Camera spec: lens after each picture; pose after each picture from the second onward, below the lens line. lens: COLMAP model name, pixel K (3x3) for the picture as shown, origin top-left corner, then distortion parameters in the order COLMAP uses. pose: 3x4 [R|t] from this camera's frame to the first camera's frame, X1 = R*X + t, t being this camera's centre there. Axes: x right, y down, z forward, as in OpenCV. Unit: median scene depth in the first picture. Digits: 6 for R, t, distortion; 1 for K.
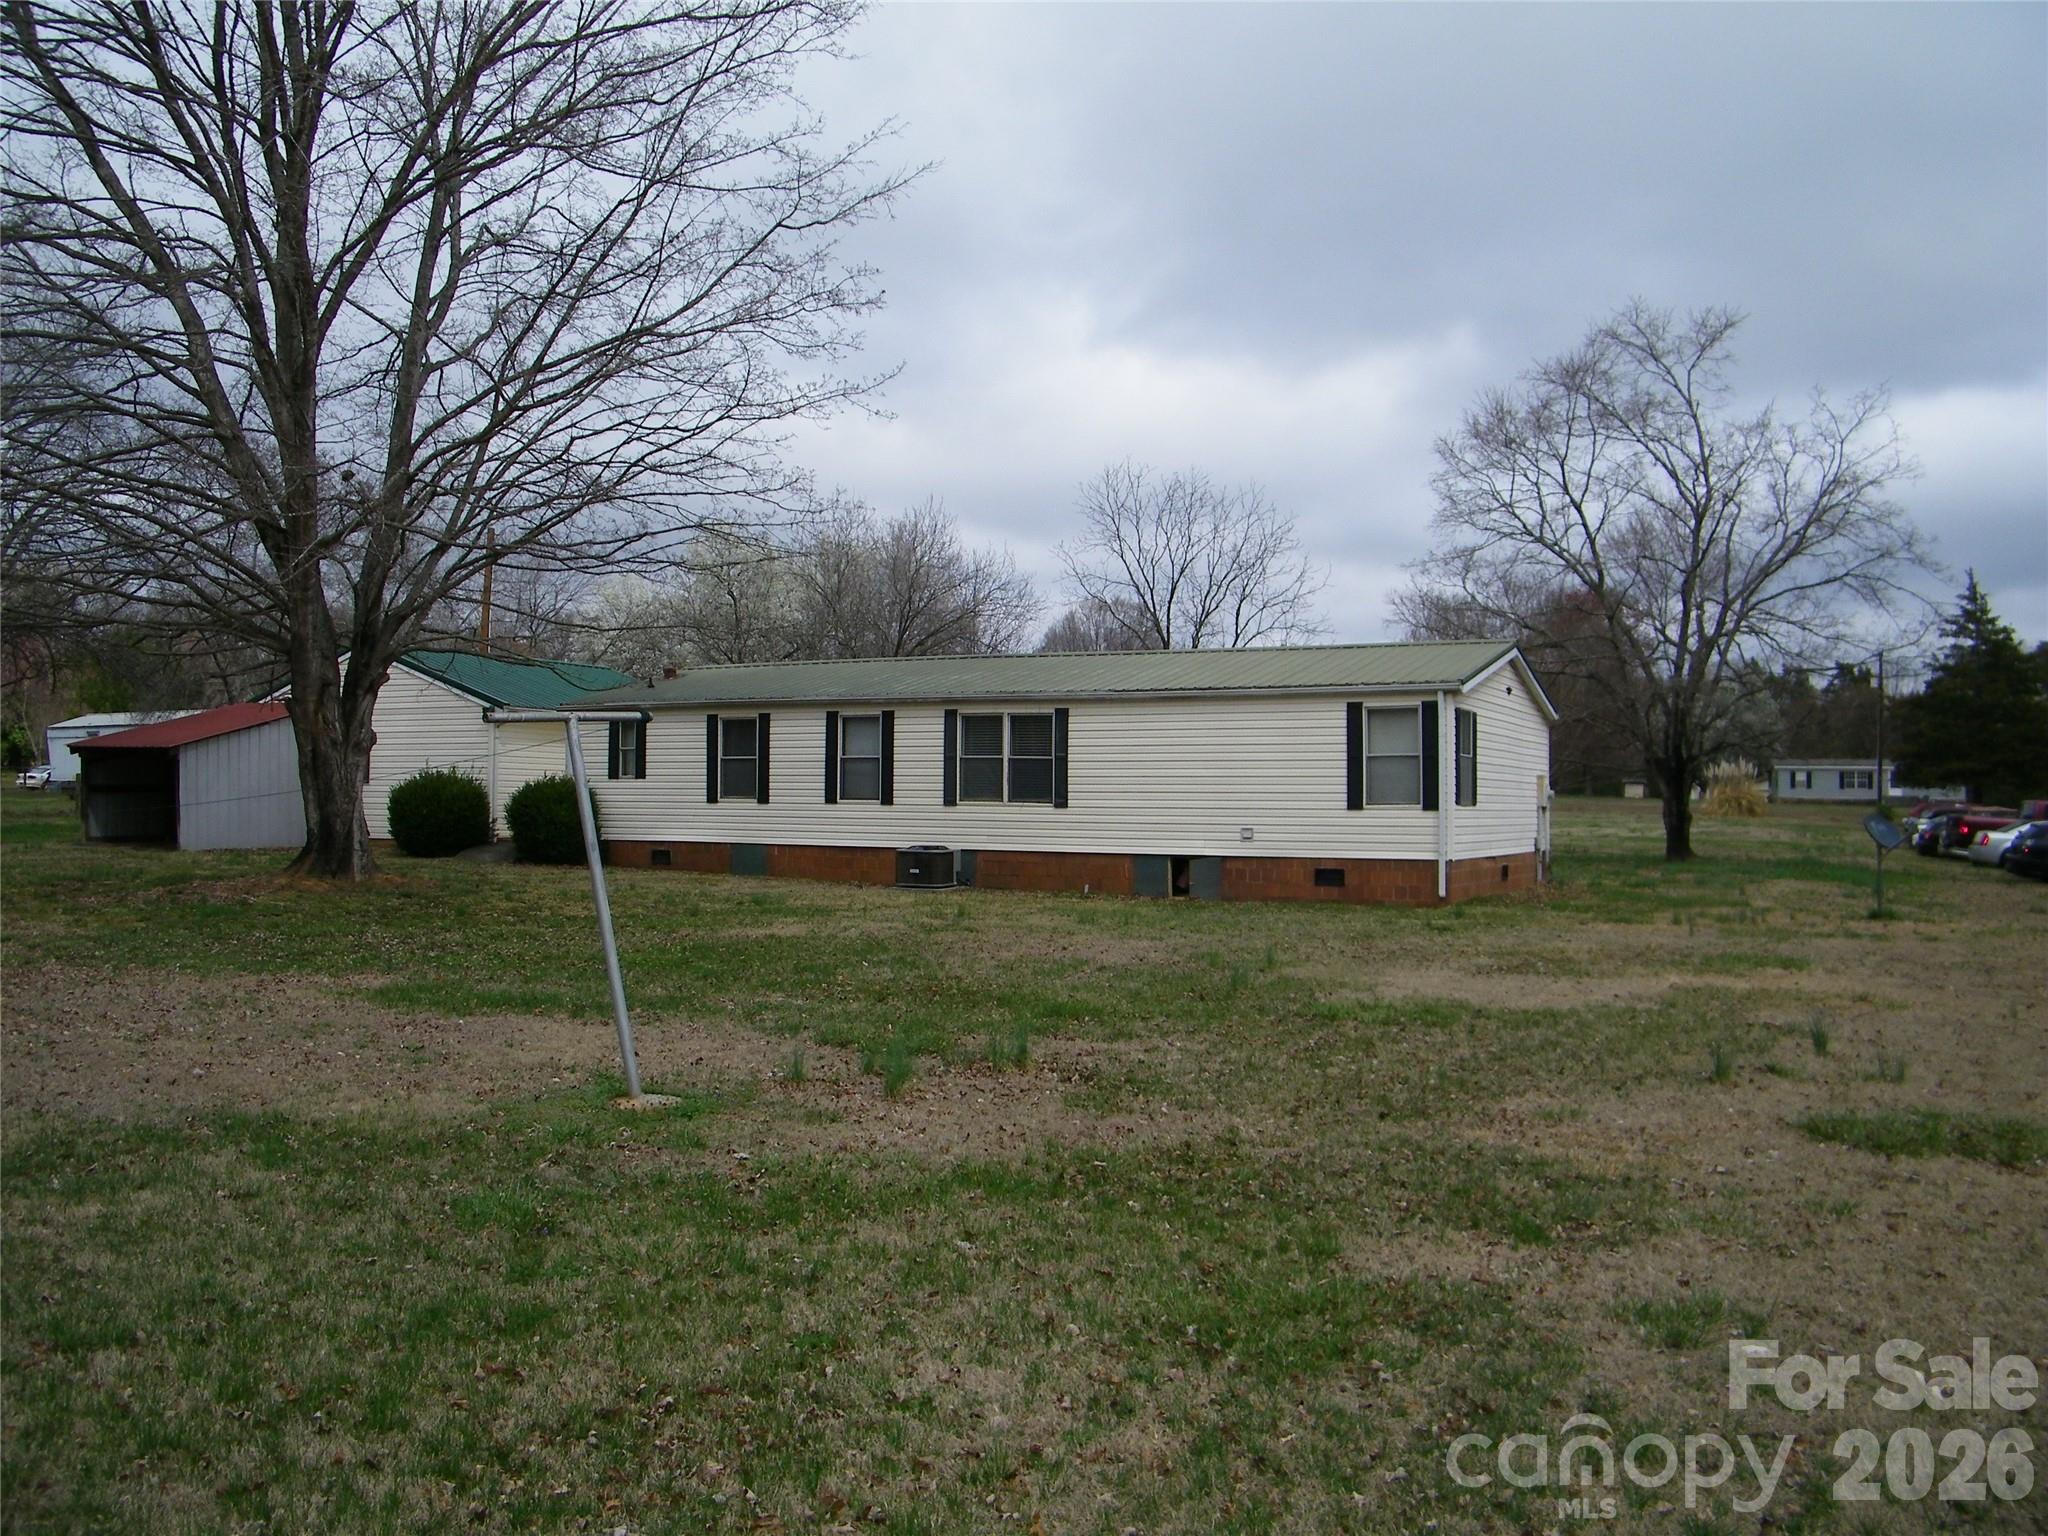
lens RADIAL K [[1674.6, 0, 1024.0], [0, 1674.6, 768.0], [0, 0, 1]] dist [-0.184417, 0.142533]
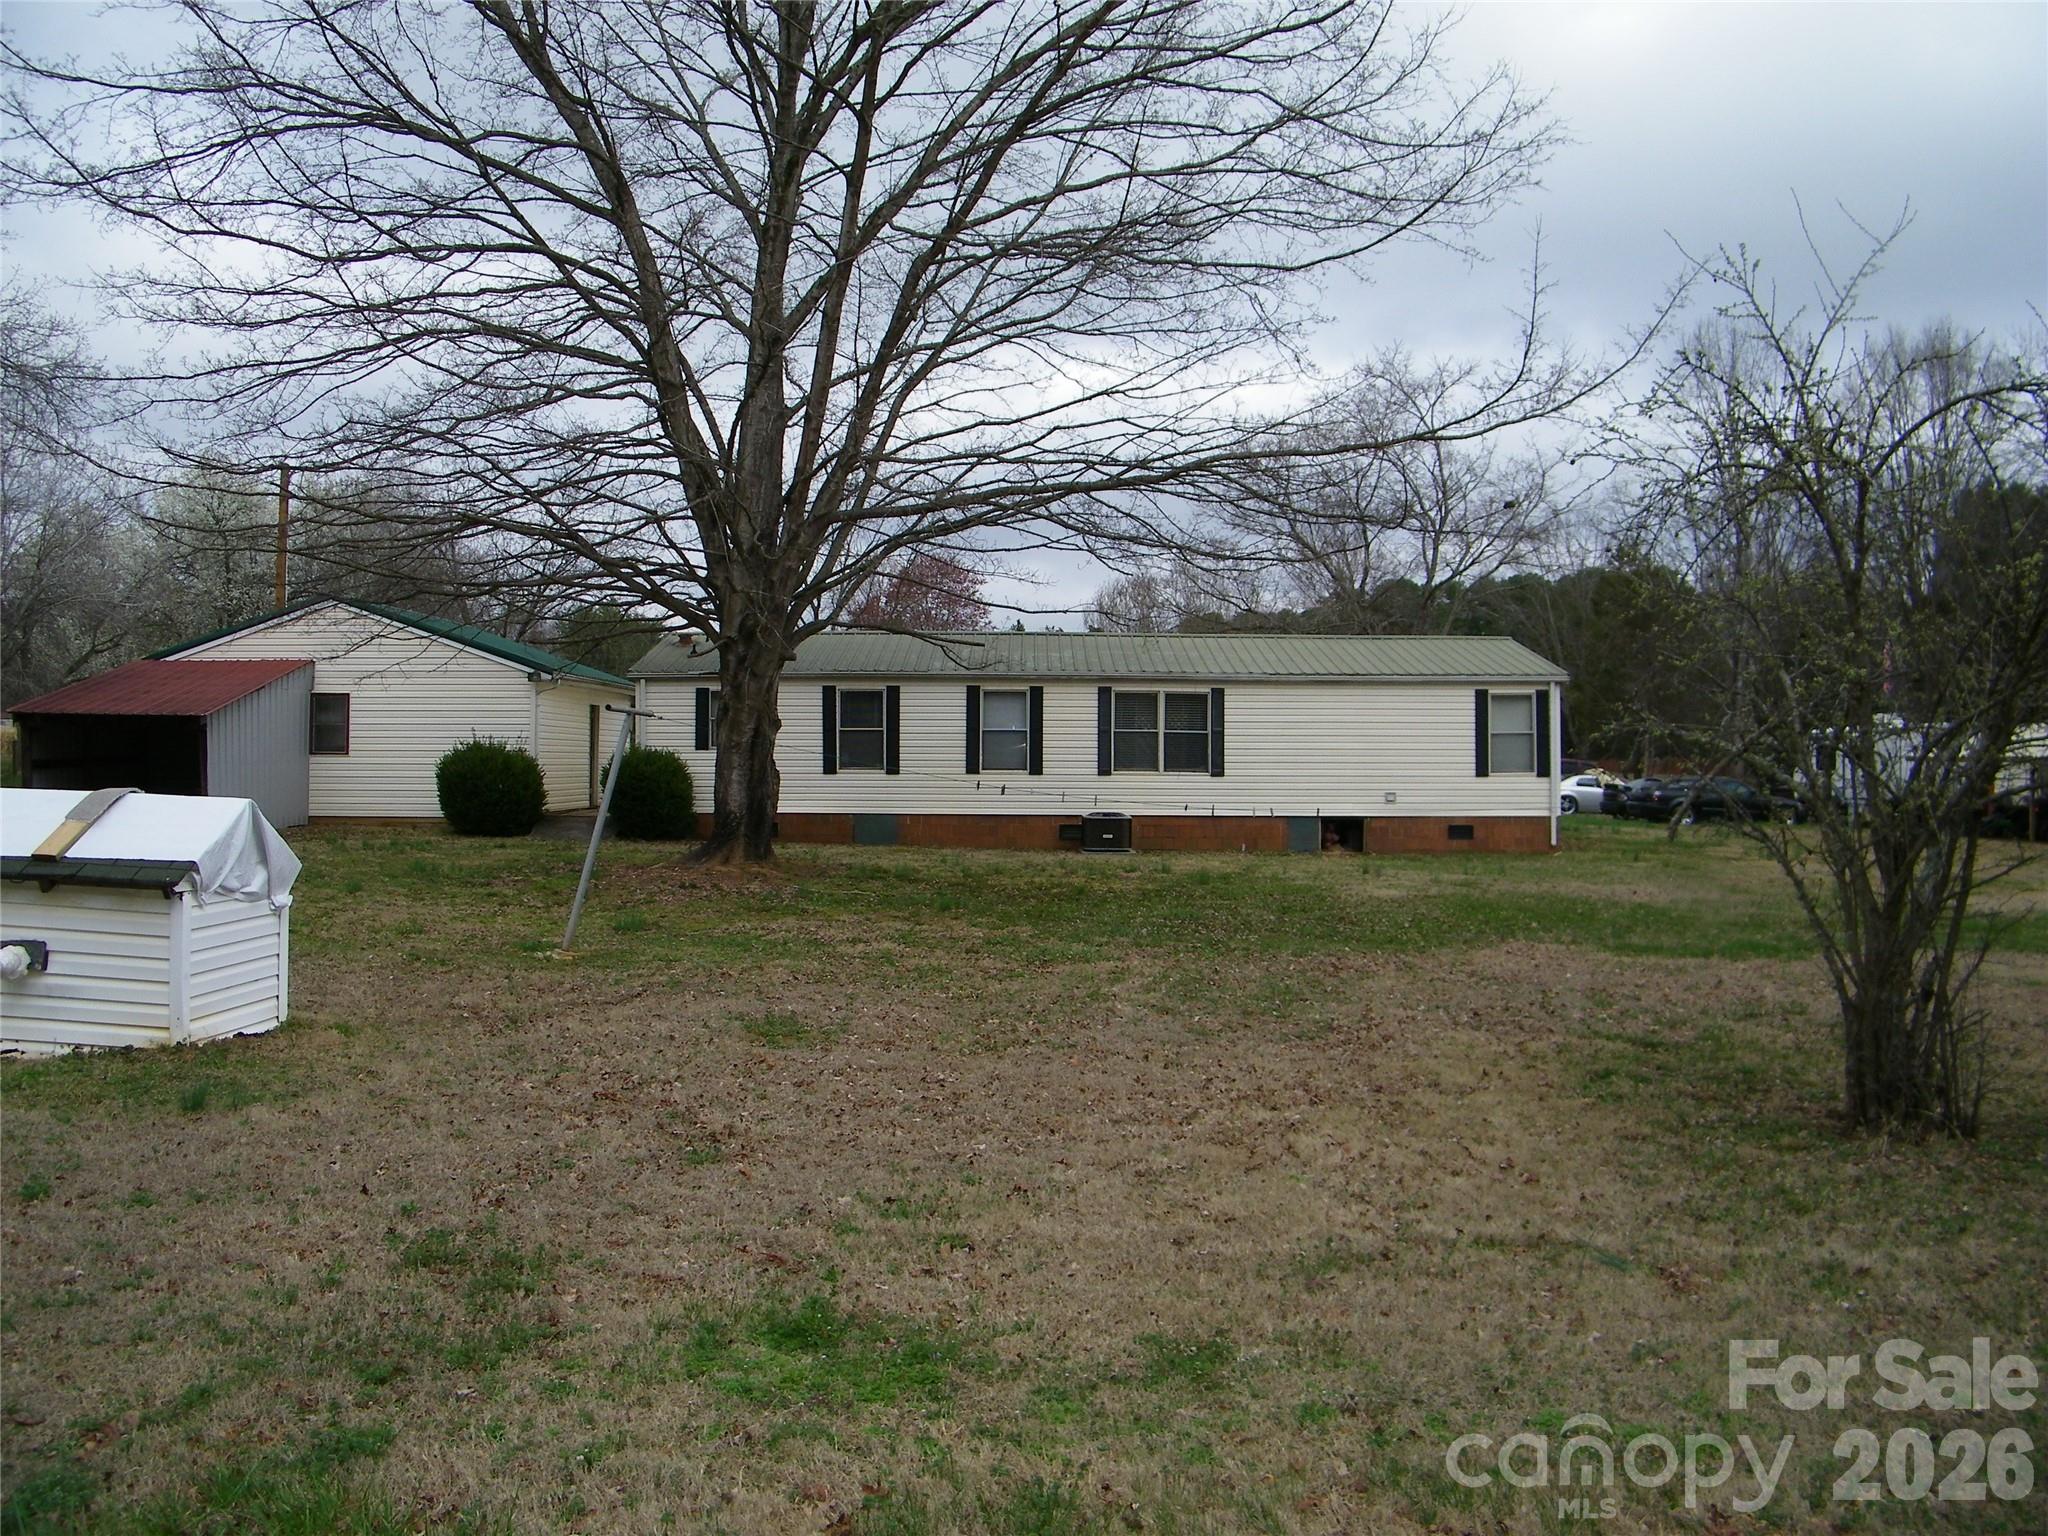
lens RADIAL K [[1674.6, 0, 1024.0], [0, 1674.6, 768.0], [0, 0, 1]] dist [-0.184417, 0.142533]
pose [[0.894943, -0.003616, 0.446165, -0.575787], [-0.005156, 0.999817, 0.018444, -0.001956], [-0.446150, -0.018807, 0.894760, 0.049436]]
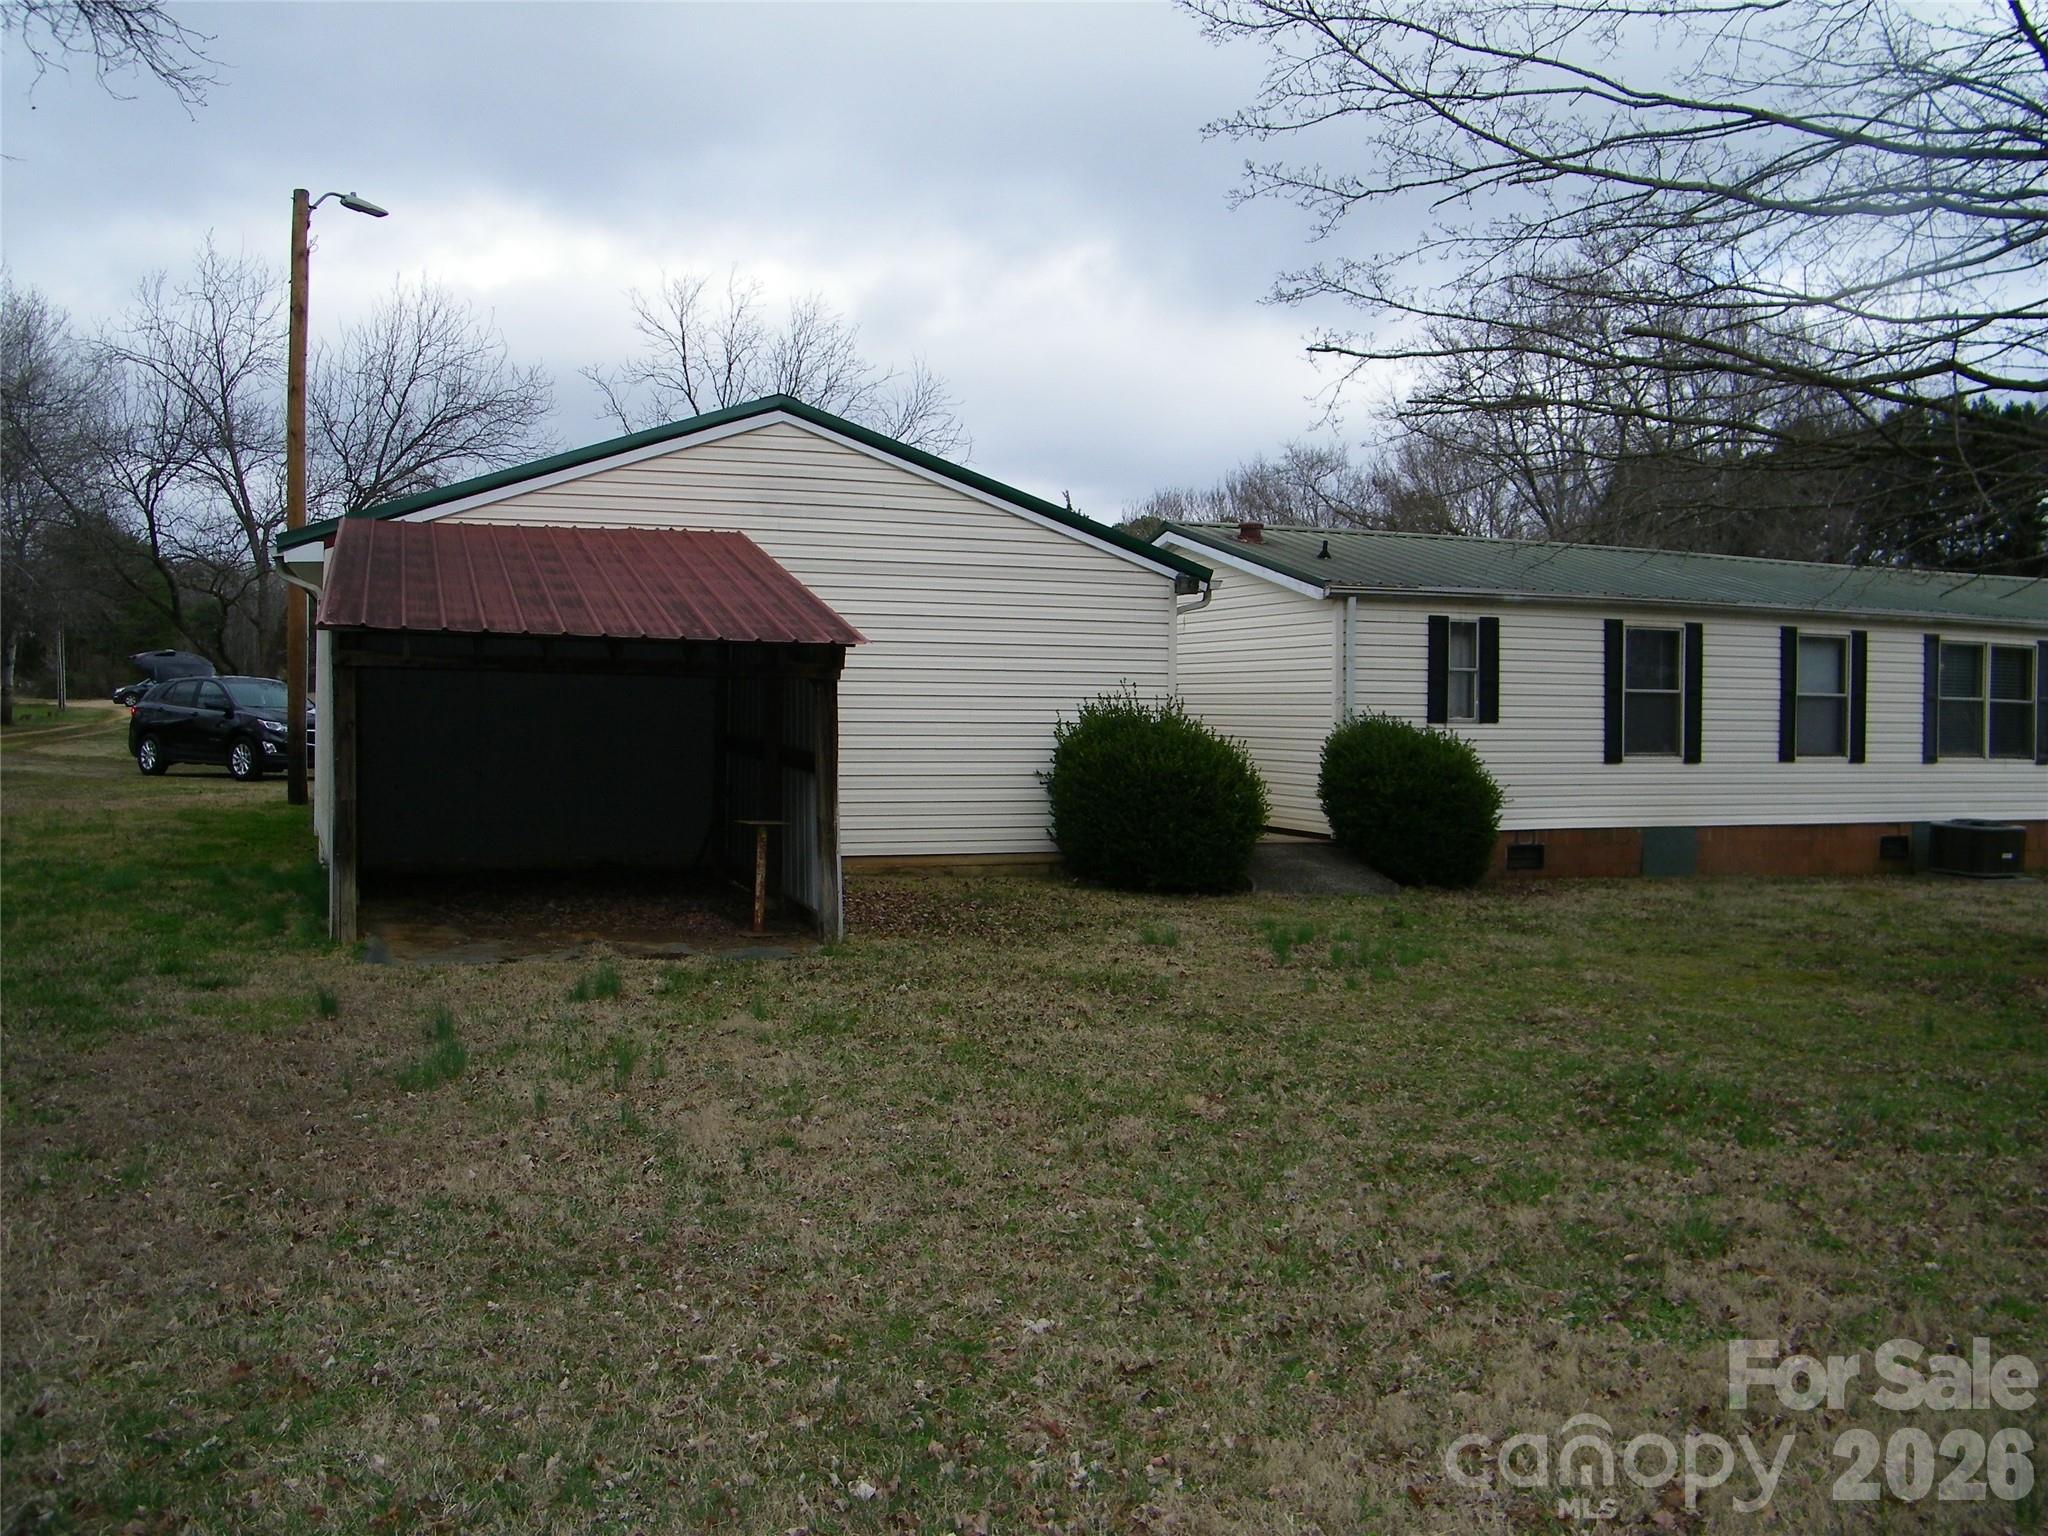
lens RADIAL K [[1674.6, 0, 1024.0], [0, 1674.6, 768.0], [0, 0, 1]] dist [-0.184417, 0.142533]
pose [[0.686933, -0.013407, 0.726597, -0.844478], [-0.010500, 0.999542, 0.028371, 0.008498], [-0.726645, -0.027118, 0.686478, 0.801670]]
